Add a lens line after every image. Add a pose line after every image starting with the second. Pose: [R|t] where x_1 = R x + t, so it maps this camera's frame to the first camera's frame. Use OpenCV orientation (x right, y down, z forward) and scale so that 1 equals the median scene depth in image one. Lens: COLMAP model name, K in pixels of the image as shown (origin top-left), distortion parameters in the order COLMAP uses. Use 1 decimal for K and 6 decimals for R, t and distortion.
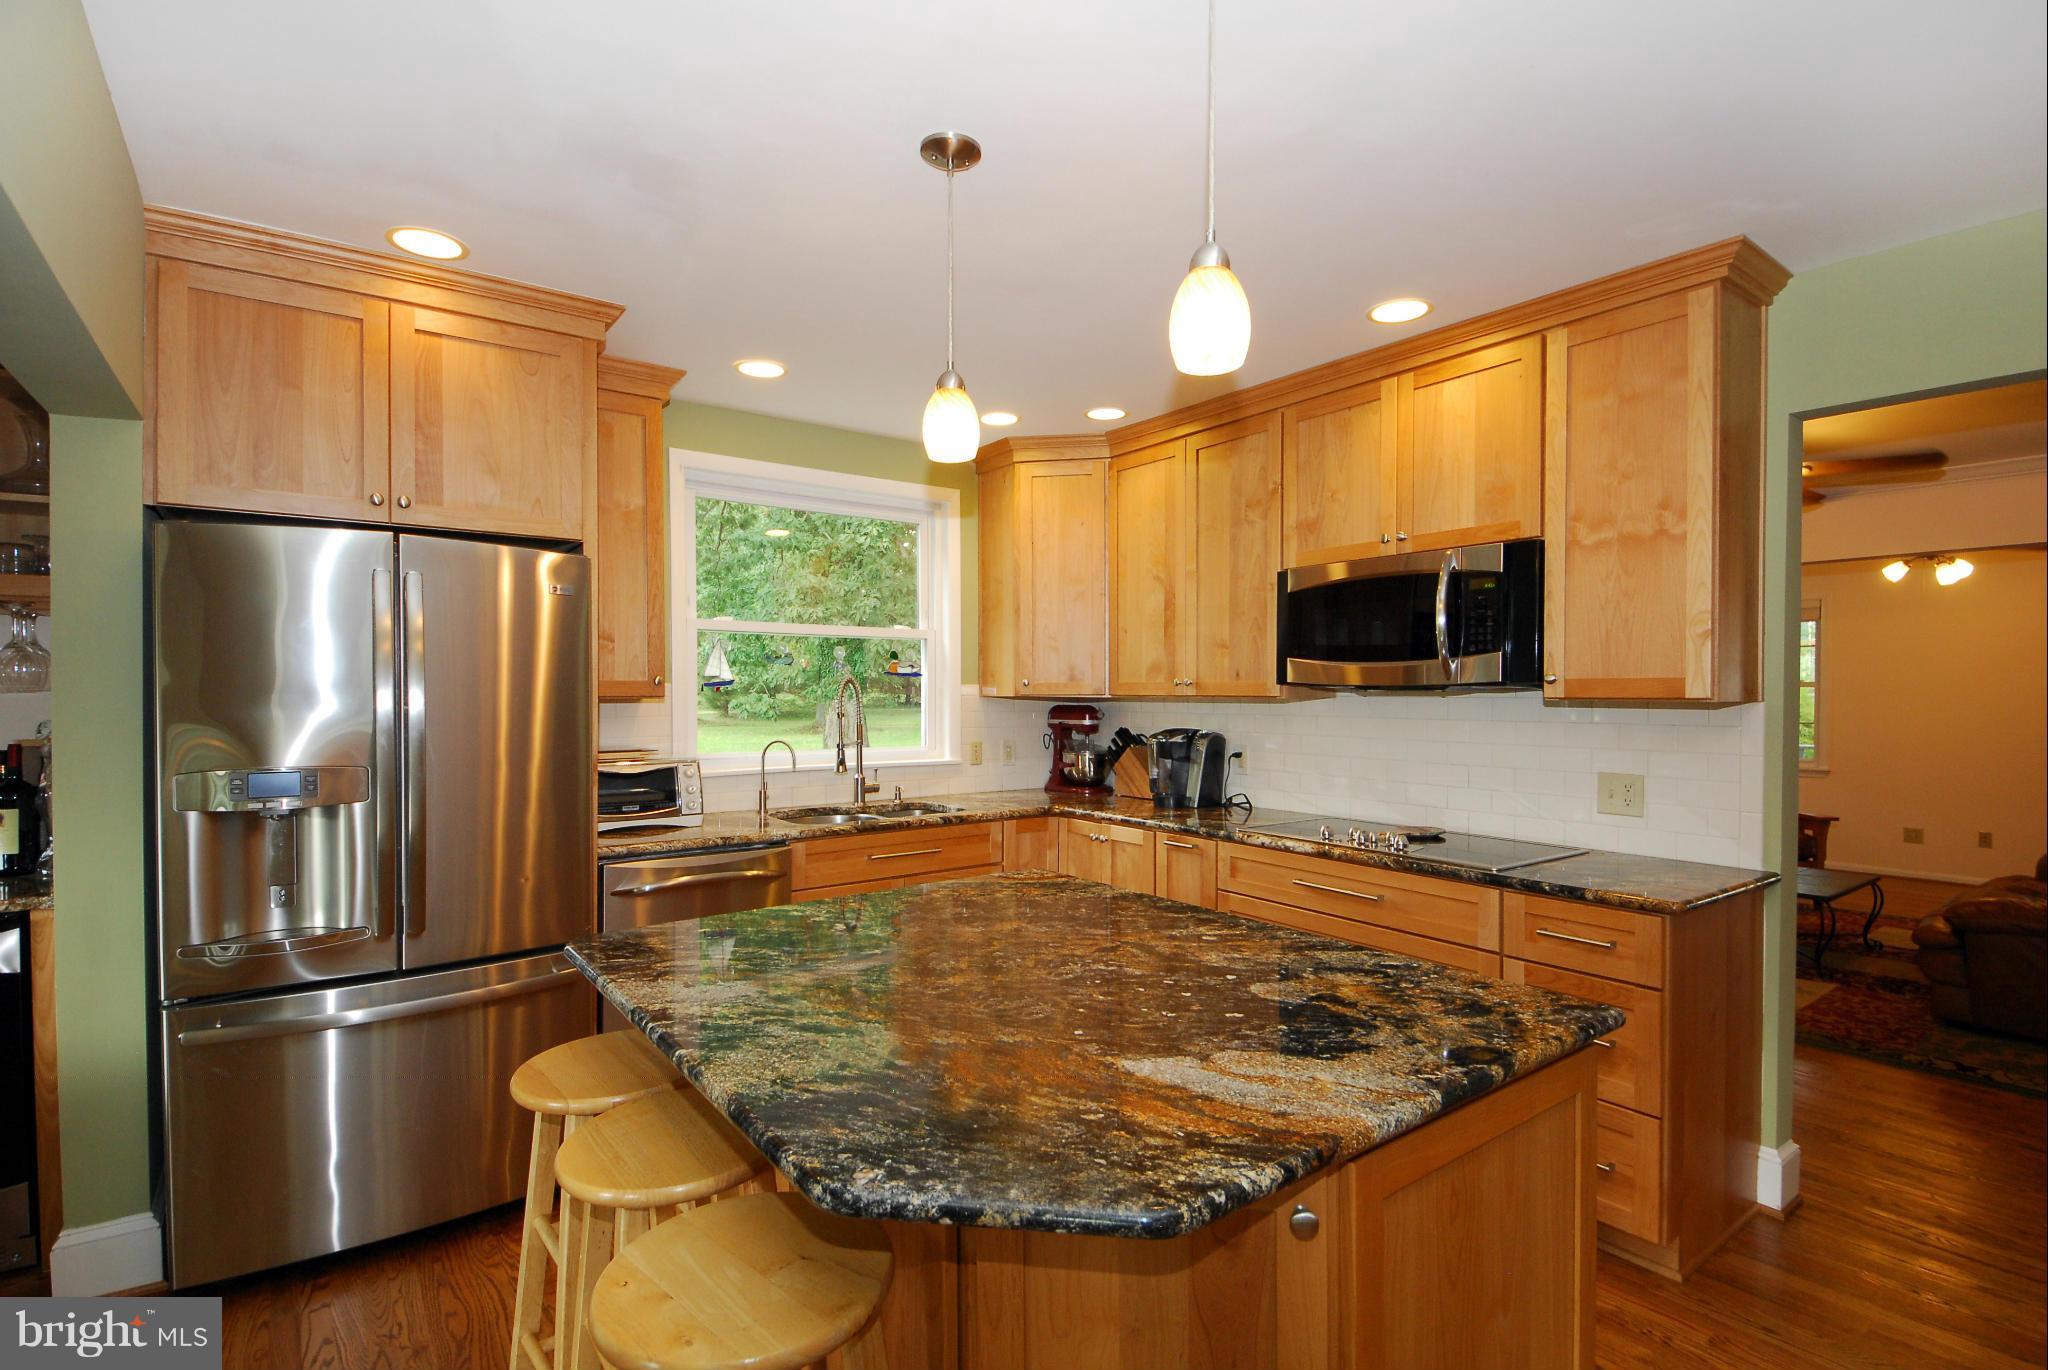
lens RADIAL K [[1037.9, 0, 1036.8], [0, 1037.9, 697.0], [0, 0, 1]] dist [0.021472, -0.001023]
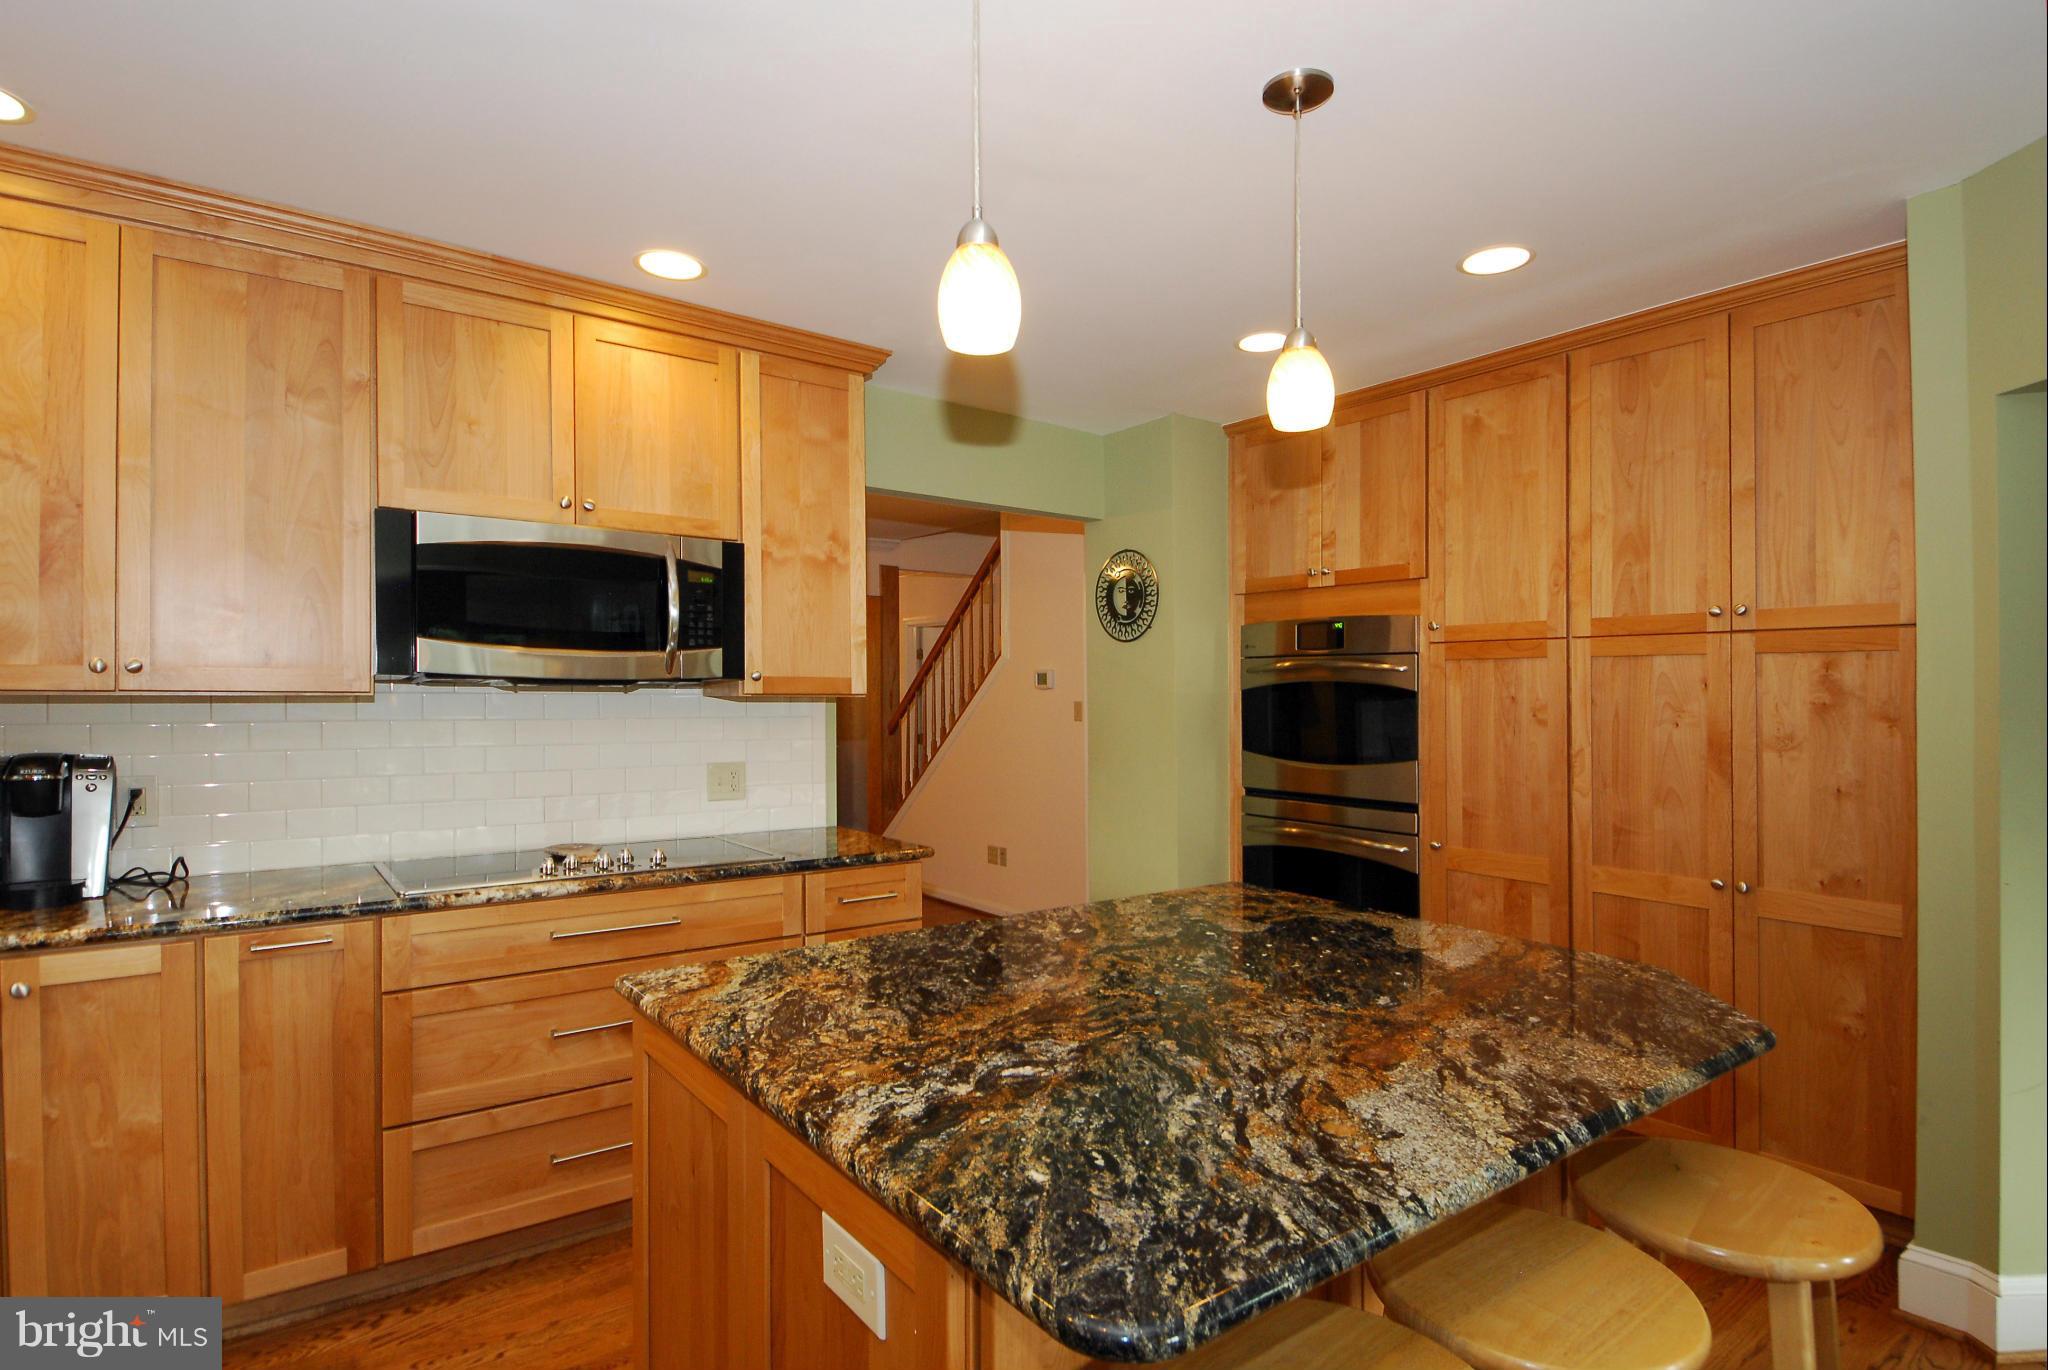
lens RADIAL K [[1037.9, 0, 1036.8], [0, 1037.9, 697.0], [0, 0, 1]] dist [0.021472, -0.001023]
pose [[-0.031503, -0.000893, 0.999503, -0.623317], [-0.000546, 0.999999, 0.000876, 0.002418], [-0.999504, -0.000518, -0.031503, 0.792619]]
